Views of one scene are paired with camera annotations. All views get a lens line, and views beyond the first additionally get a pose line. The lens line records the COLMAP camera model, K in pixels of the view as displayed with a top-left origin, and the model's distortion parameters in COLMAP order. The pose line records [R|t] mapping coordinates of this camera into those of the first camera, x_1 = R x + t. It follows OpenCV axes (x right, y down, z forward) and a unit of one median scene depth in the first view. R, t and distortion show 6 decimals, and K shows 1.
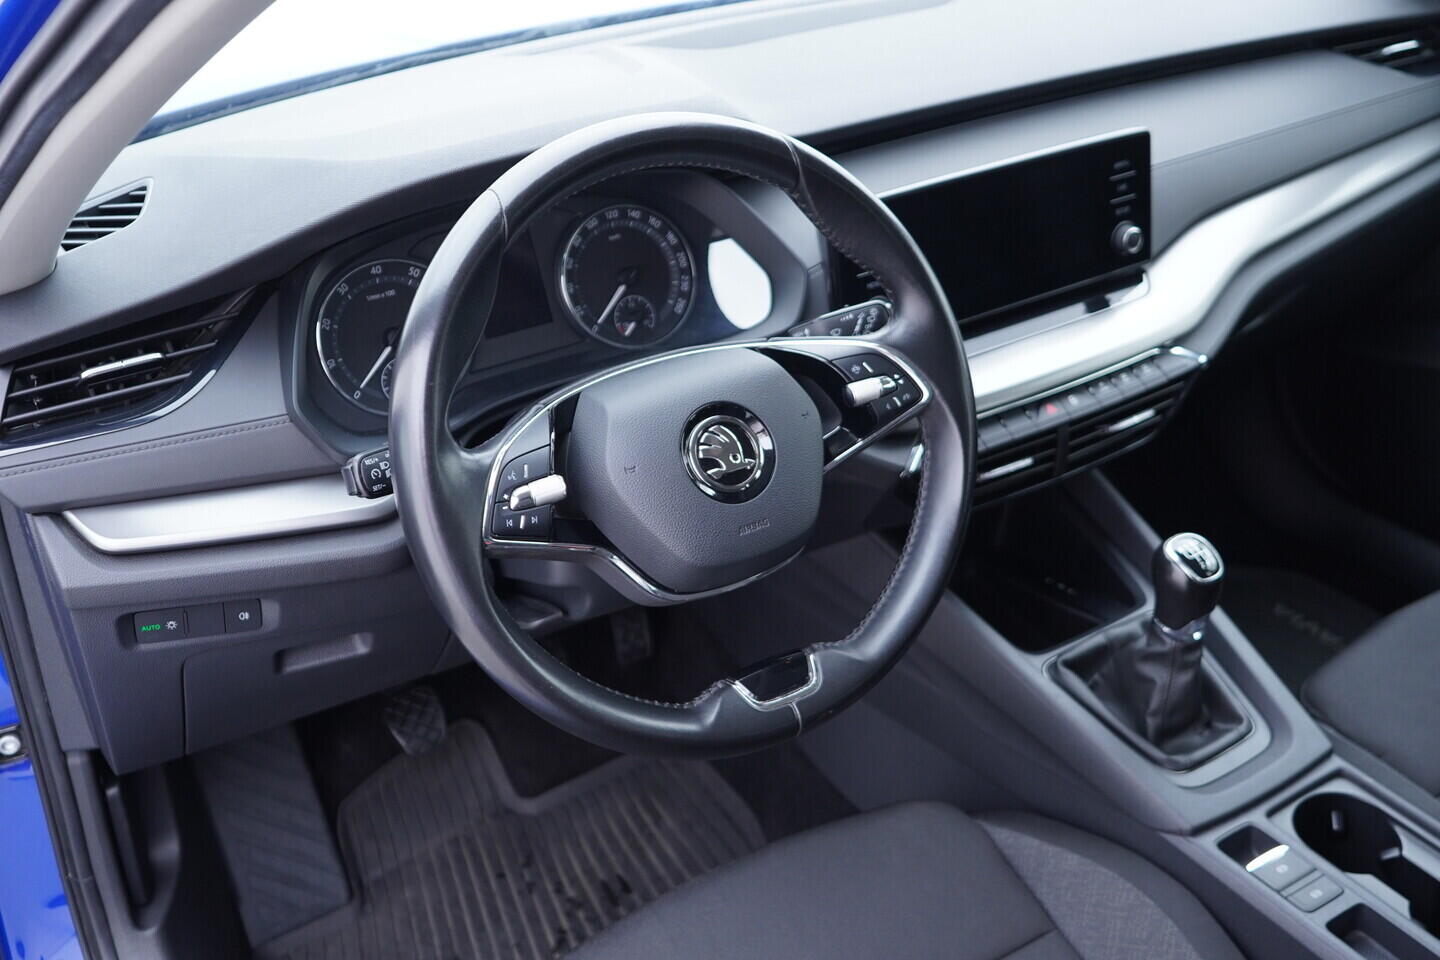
lens RADIAL K [[1509.1, 0, 709.6], [0, 1509.1, 473.1], [0, 0, 1]] dist [-0.007213, 0.000000]
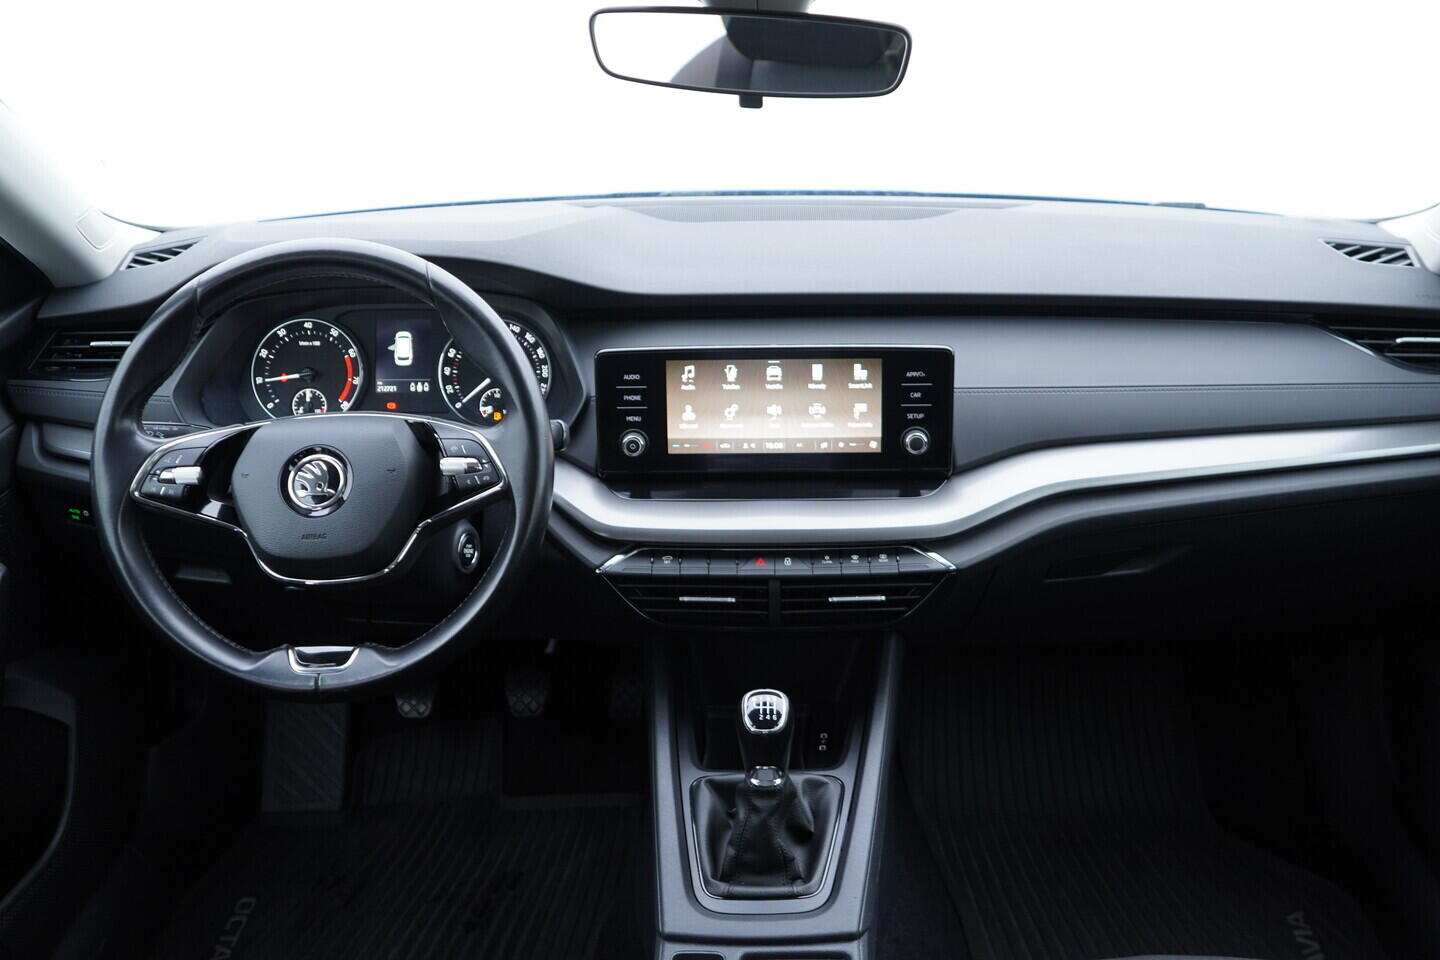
lens RADIAL K [[1509.1, 0, 726.6], [0, 1509.1, 487.8], [0, 0, 1]] dist [-0.007213, 0.000000]
pose [[0.831242, 0.232477, -0.504967, 0.844252], [-0.293201, 0.955086, -0.042943, -0.042736], [0.472304, 0.183753, 0.862070, -0.005067]]
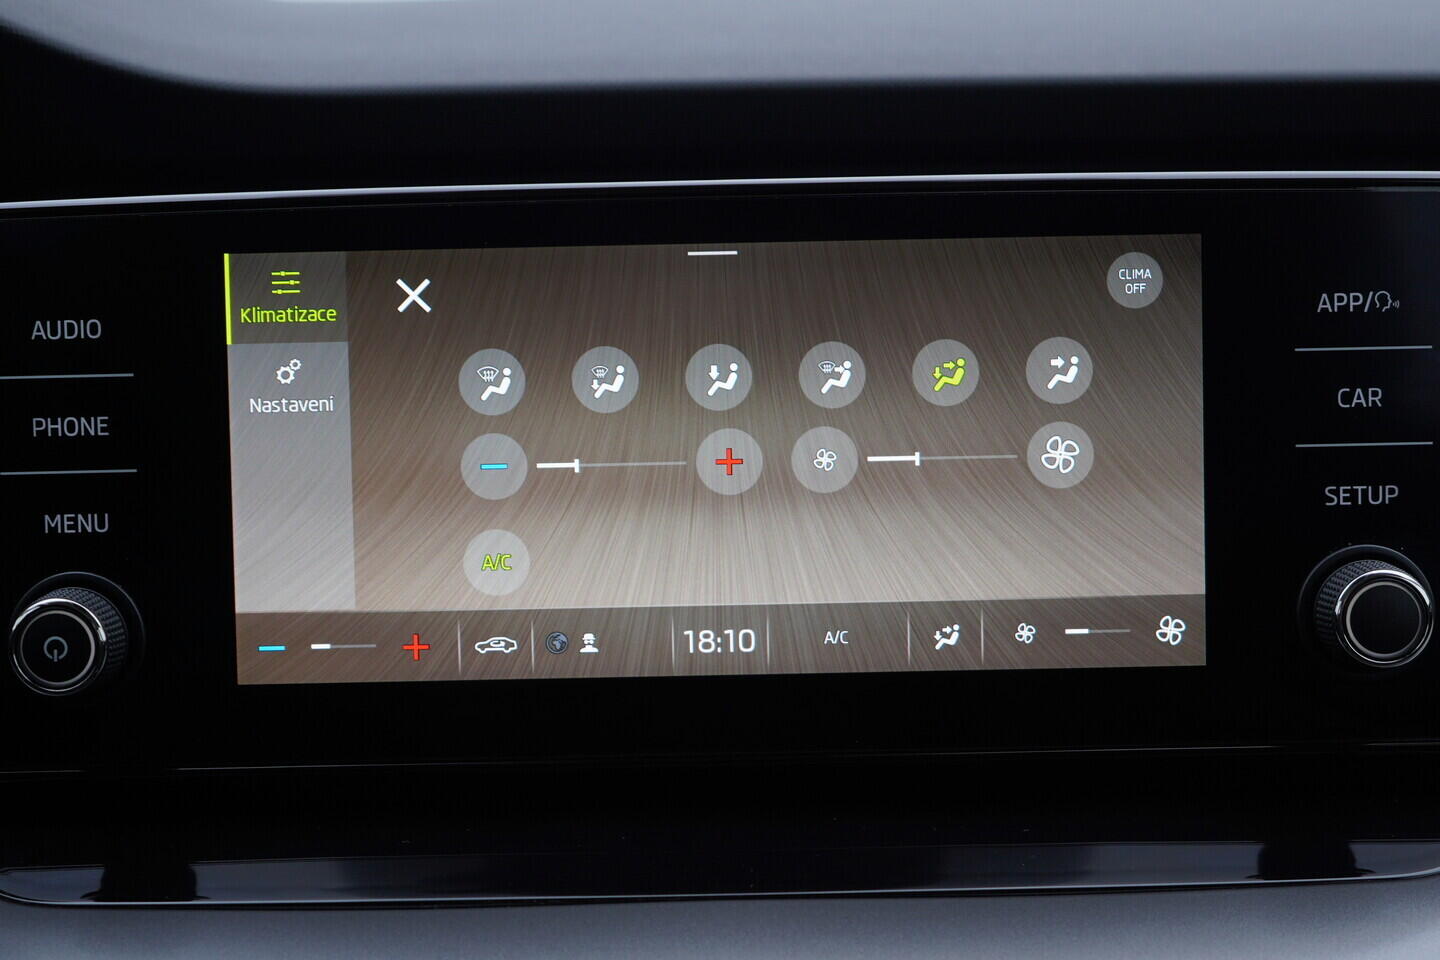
lens RADIAL K [[1509.1, 0, 720.8], [0, 1509.1, 487.1], [0, 0, 1]] dist [-0.007213, 0.000000]
pose [[0.846332, 0.114507, -0.520202, 0.361466], [-0.279077, 0.927168, -0.249952, -0.100699], [0.453693, 0.356719, 0.816648, 0.879476]]
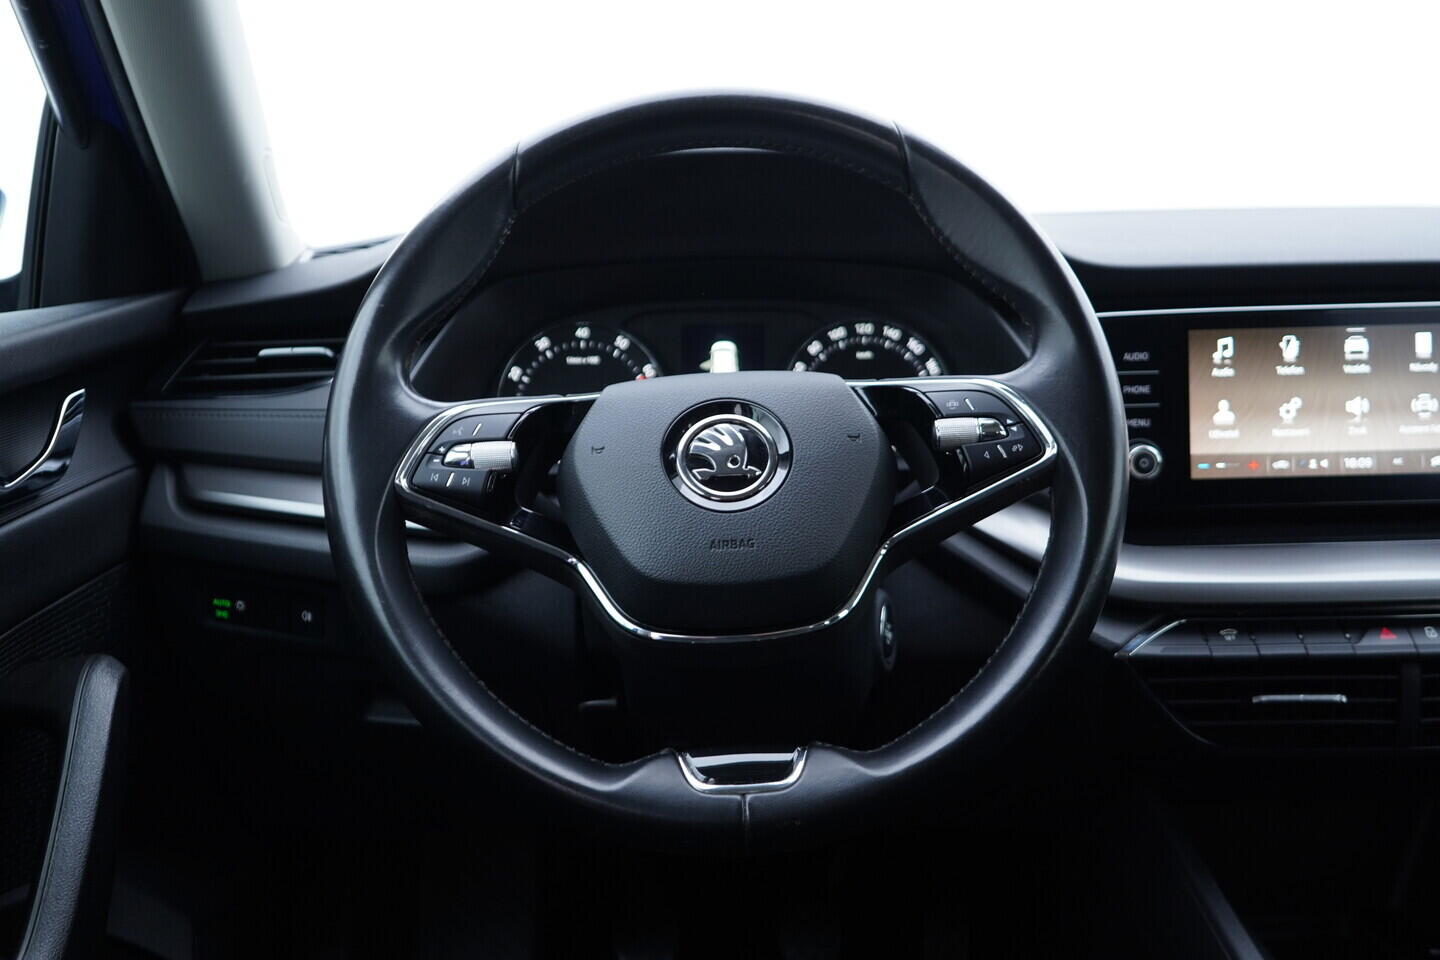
lens RADIAL K [[1509.1, 0, 715.2], [0, 1509.1, 475.7], [0, 0, 1]] dist [-0.007213, 0.000000]
pose [[0.847980, 0.098451, -0.520805, 0.349031], [-0.275416, 0.921372, -0.274261, 0.183526], [0.452854, 0.376006, 0.808420, 0.300868]]
